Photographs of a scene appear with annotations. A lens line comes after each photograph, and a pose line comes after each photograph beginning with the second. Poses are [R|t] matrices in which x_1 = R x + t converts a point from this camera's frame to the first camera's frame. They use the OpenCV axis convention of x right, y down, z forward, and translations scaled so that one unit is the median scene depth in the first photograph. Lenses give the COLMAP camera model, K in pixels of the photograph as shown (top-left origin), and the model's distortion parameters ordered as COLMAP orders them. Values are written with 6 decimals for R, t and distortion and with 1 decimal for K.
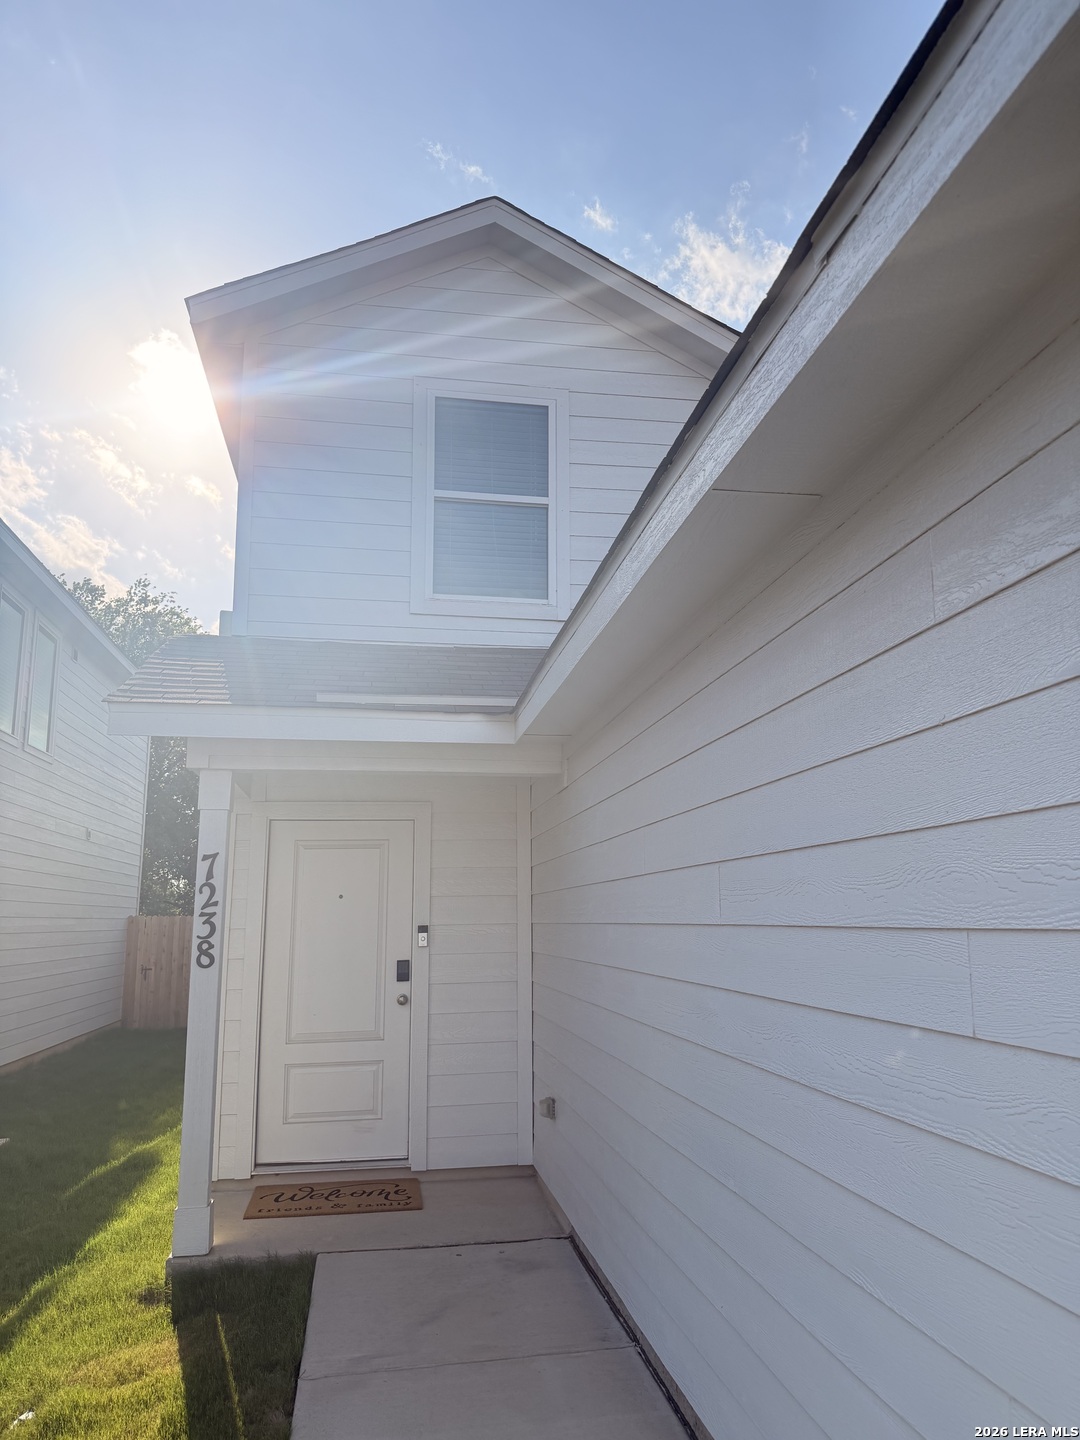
lens RADIAL K [[1010.7, 0, 536.8], [0, 1010.7, 719.3], [0, 0, 1]] dist [0.010577, 0.000789]
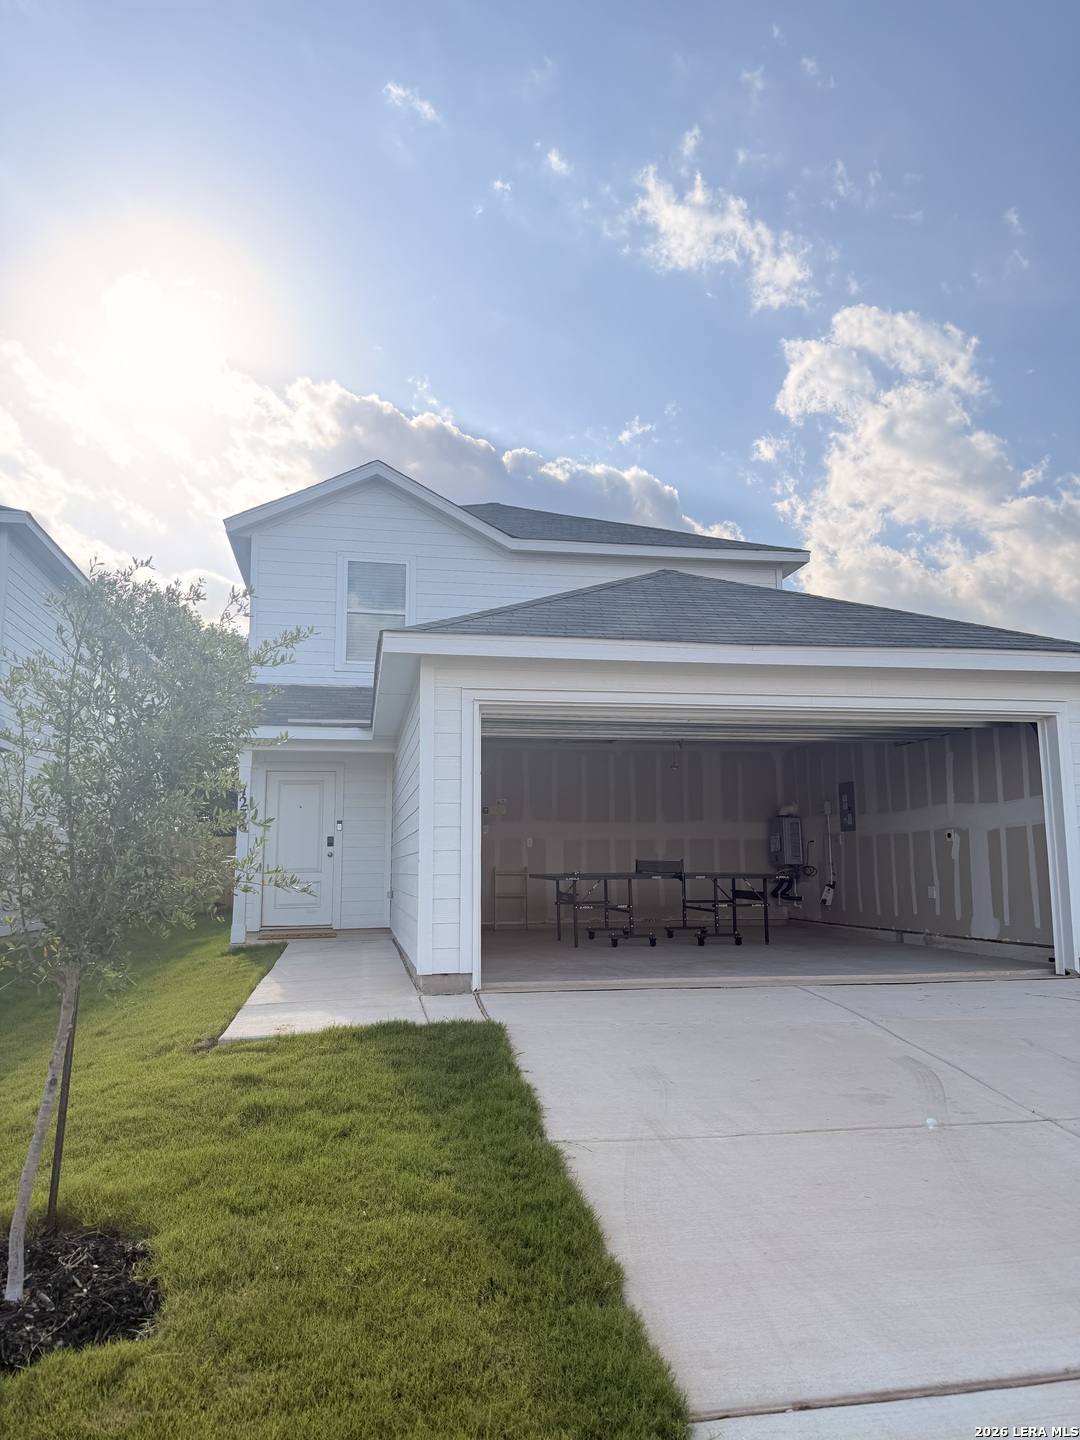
lens RADIAL K [[1010.7, 0, 543.0], [0, 1010.7, 719.1], [0, 0, 1]] dist [0.010577, 0.000789]
pose [[0.999187, 0.011272, 0.038703, 0.225052], [-0.013784, 0.997773, 0.065258, -0.148168], [-0.037882, -0.065739, 0.997118, -1.093774]]
